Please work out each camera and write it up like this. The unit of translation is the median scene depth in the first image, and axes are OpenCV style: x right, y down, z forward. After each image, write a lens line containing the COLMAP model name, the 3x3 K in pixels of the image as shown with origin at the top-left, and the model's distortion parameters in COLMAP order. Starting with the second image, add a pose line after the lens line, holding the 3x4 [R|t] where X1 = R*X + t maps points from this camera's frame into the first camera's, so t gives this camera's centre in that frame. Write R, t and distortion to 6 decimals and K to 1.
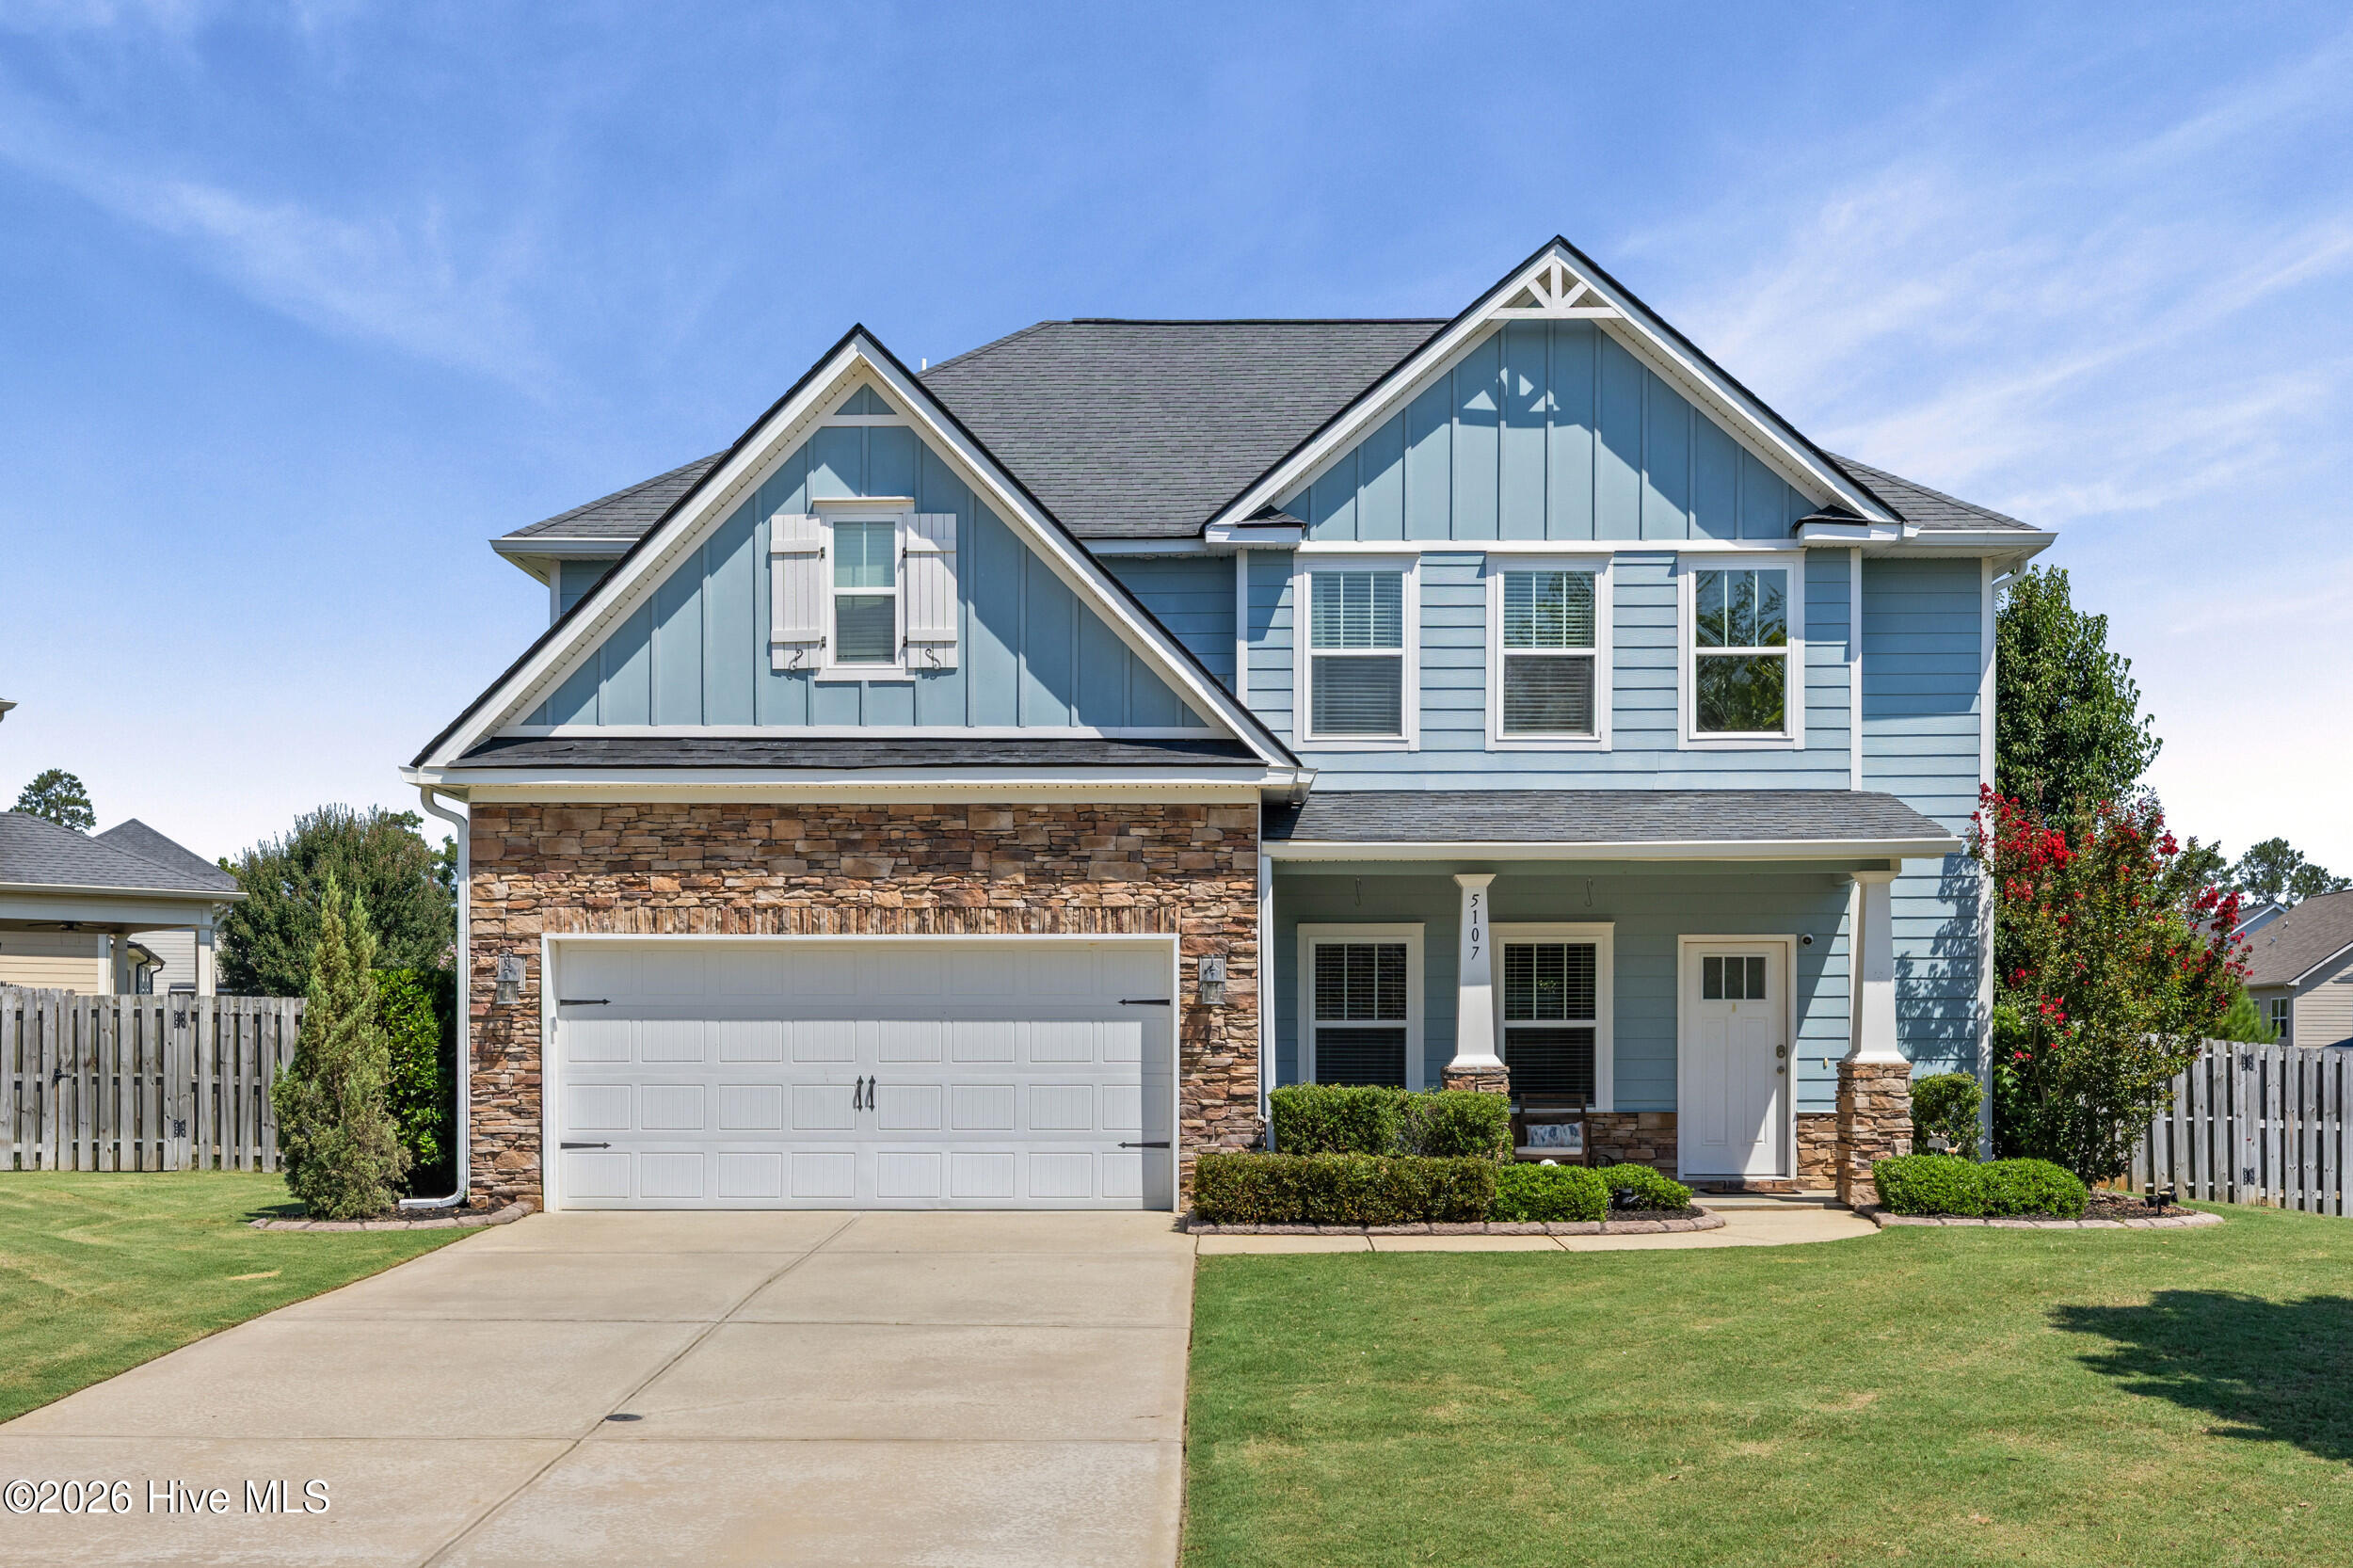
lens RADIAL K [[2414.6, 0, 1253.9], [0, 2414.6, 757.8], [0, 0, 1]] dist [0.007720, -0.005606]
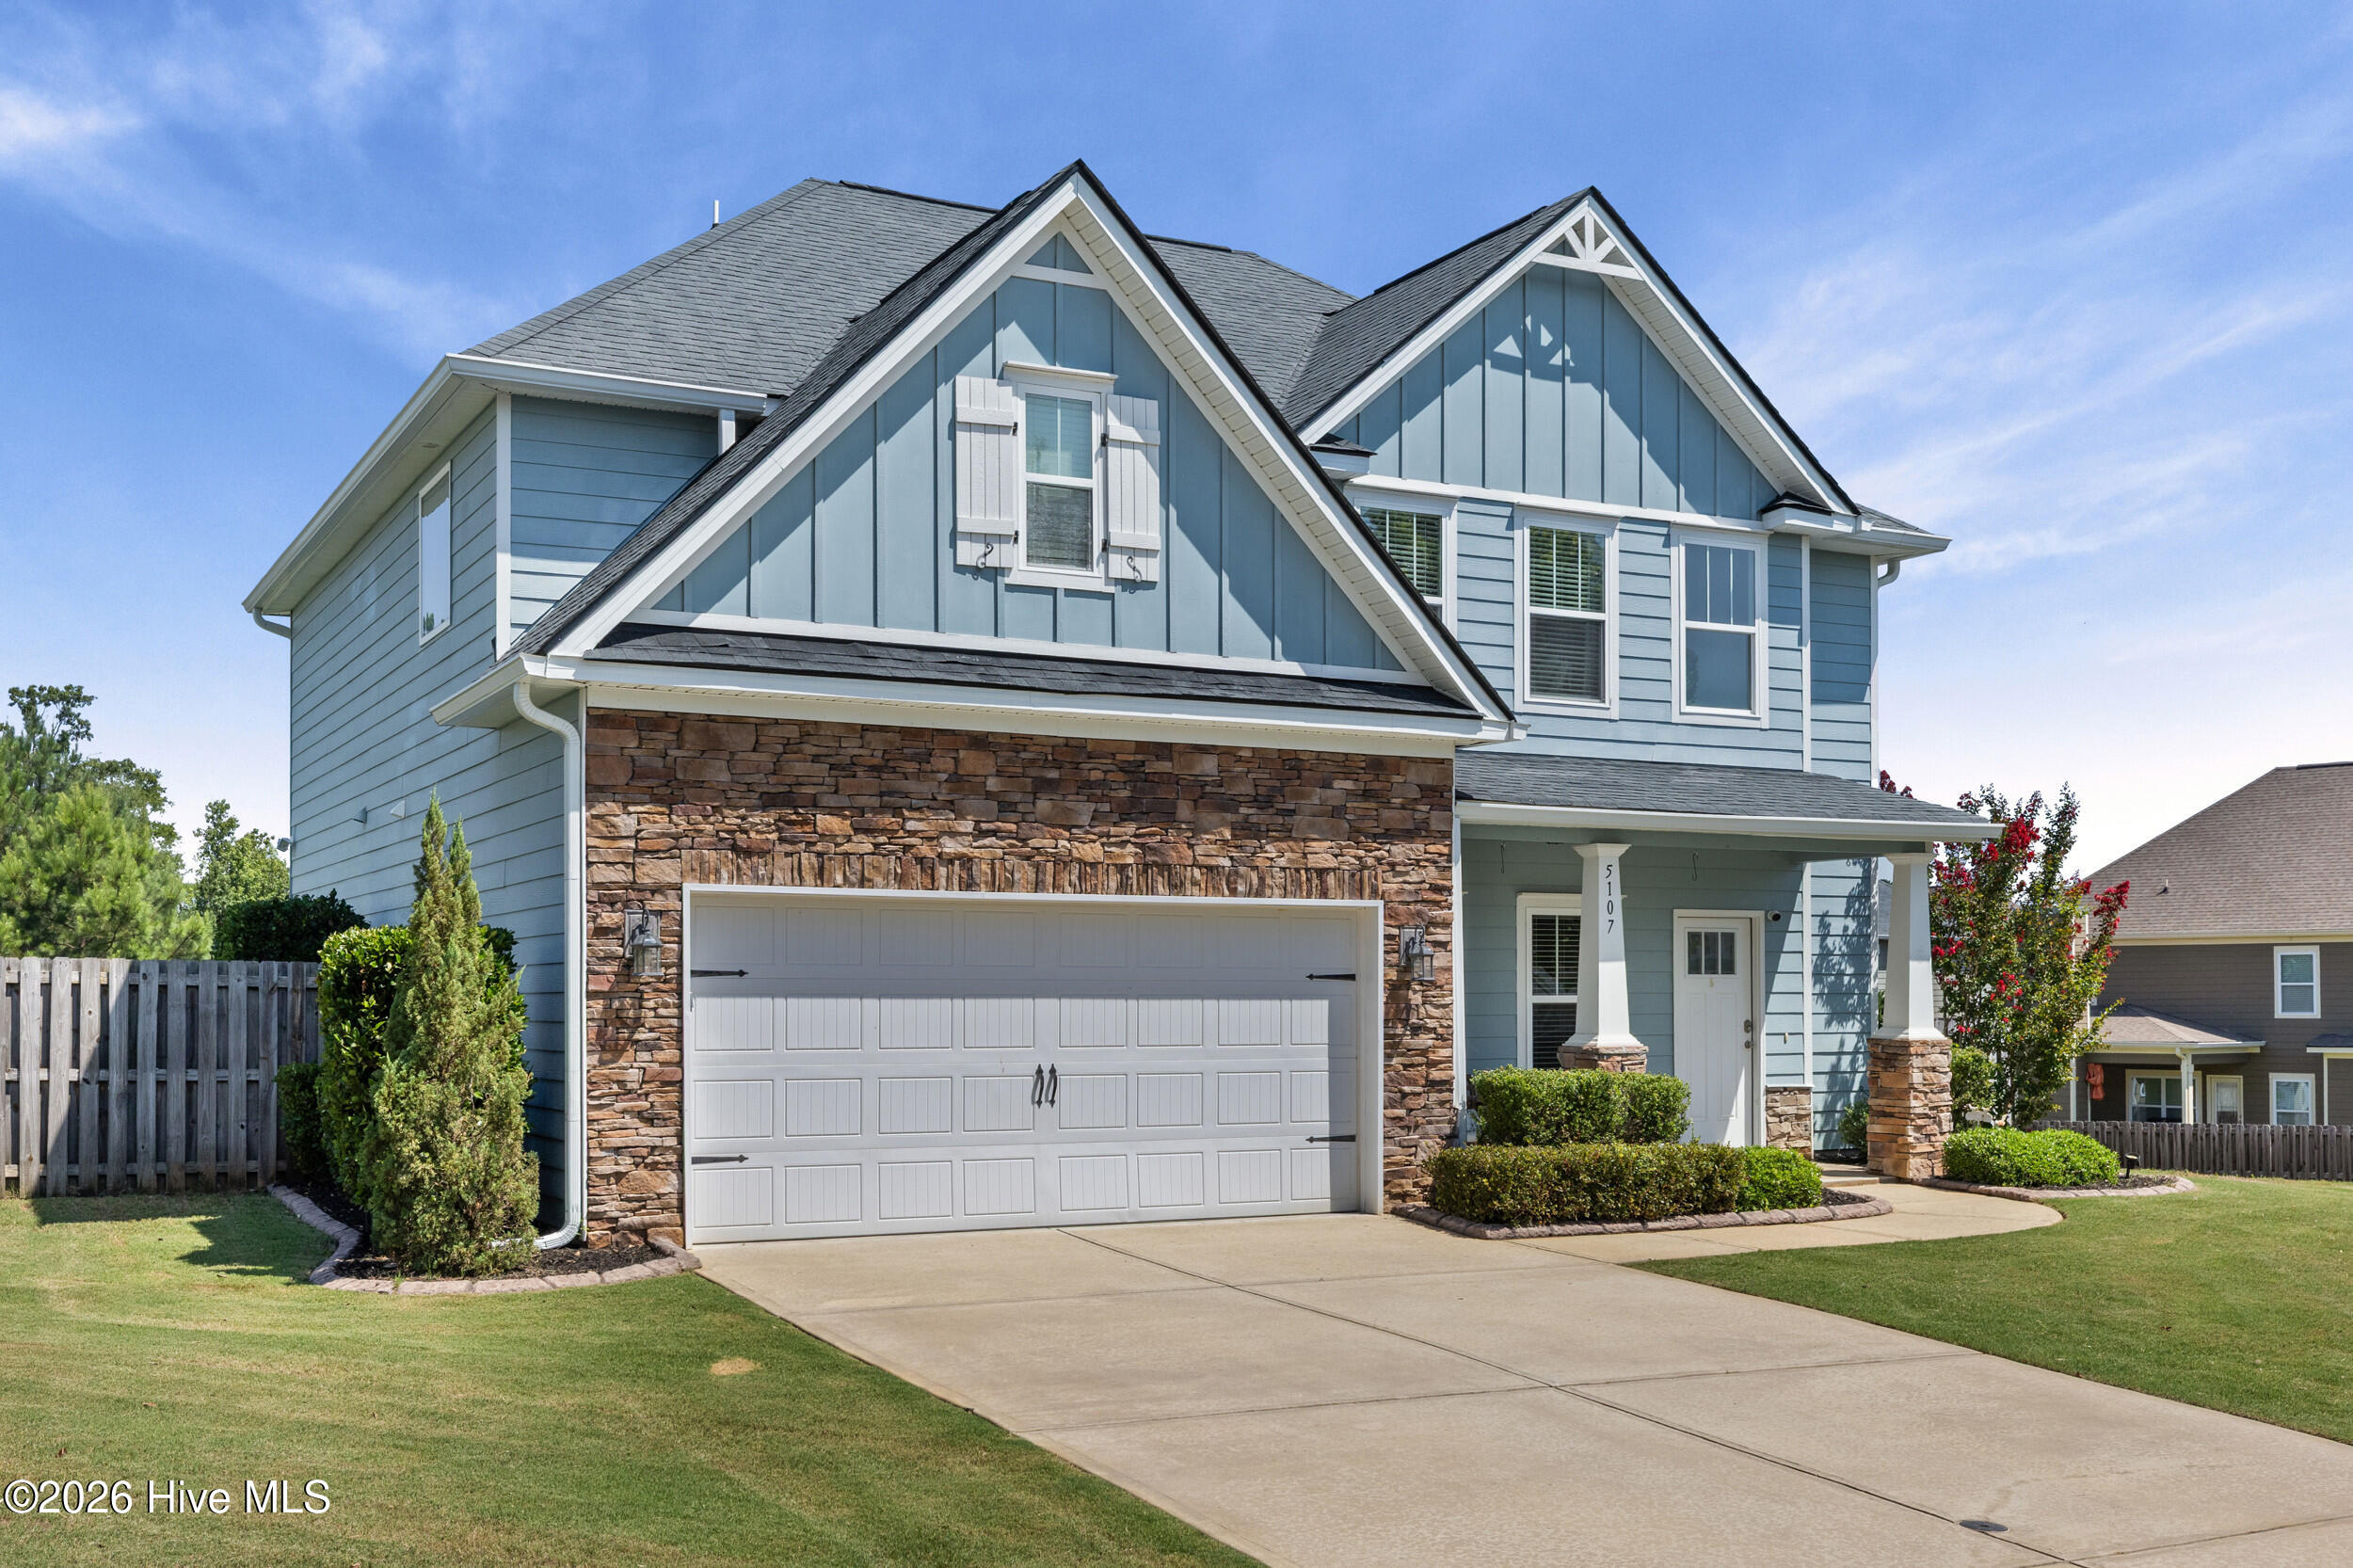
lens RADIAL K [[2368.8, 0, 1175.3], [0, 2368.8, 708.3], [0, 0, 1]] dist [0.003075, 0.006662]
pose [[0.879097, 0.058311, 0.473063, -0.510901], [-0.057199, 0.998222, -0.016748, 0.020793], [-0.473198, -0.012336, 0.880870, 0.263842]]
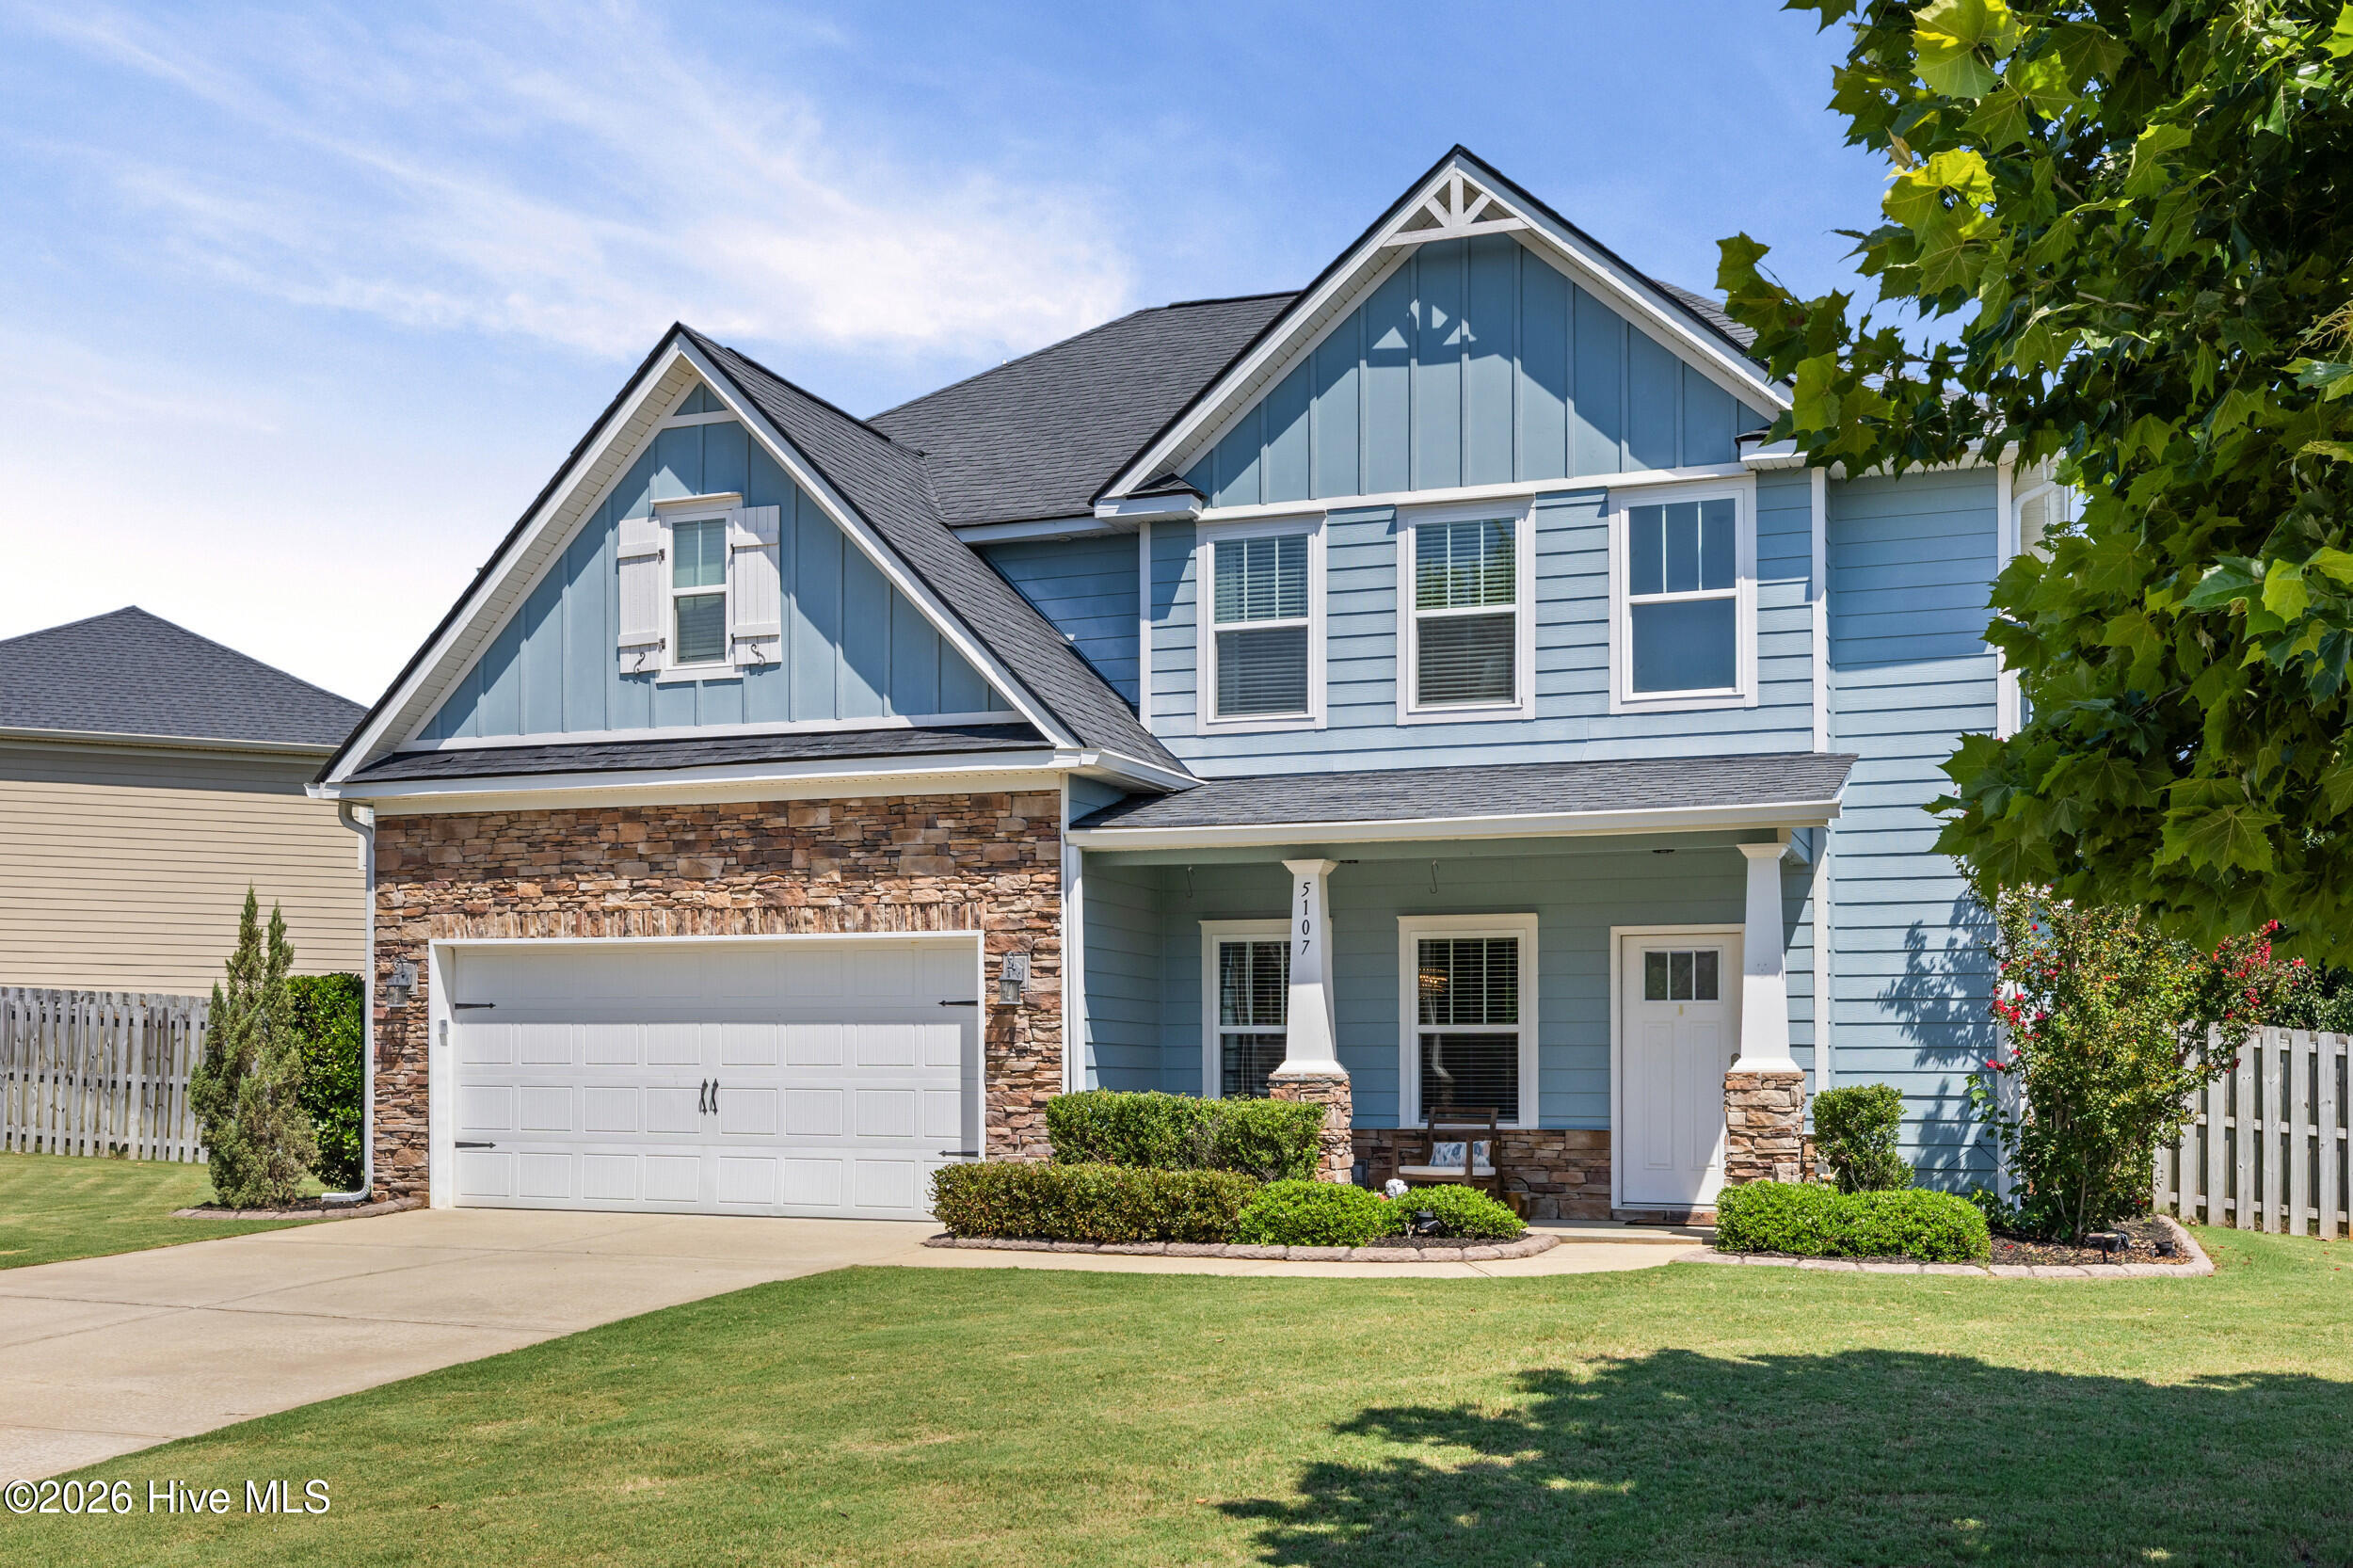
lens RADIAL K [[2405.7, 0, 1176.5], [0, 2405.7, 784.0], [0, 0, 1]] dist [0.003333, 0.017080]
pose [[0.932965, -0.037296, -0.358029, 0.374250], [0.035231, 0.999304, -0.012292, 0.029725], [0.358238, -0.001146, 0.933630, 0.148207]]
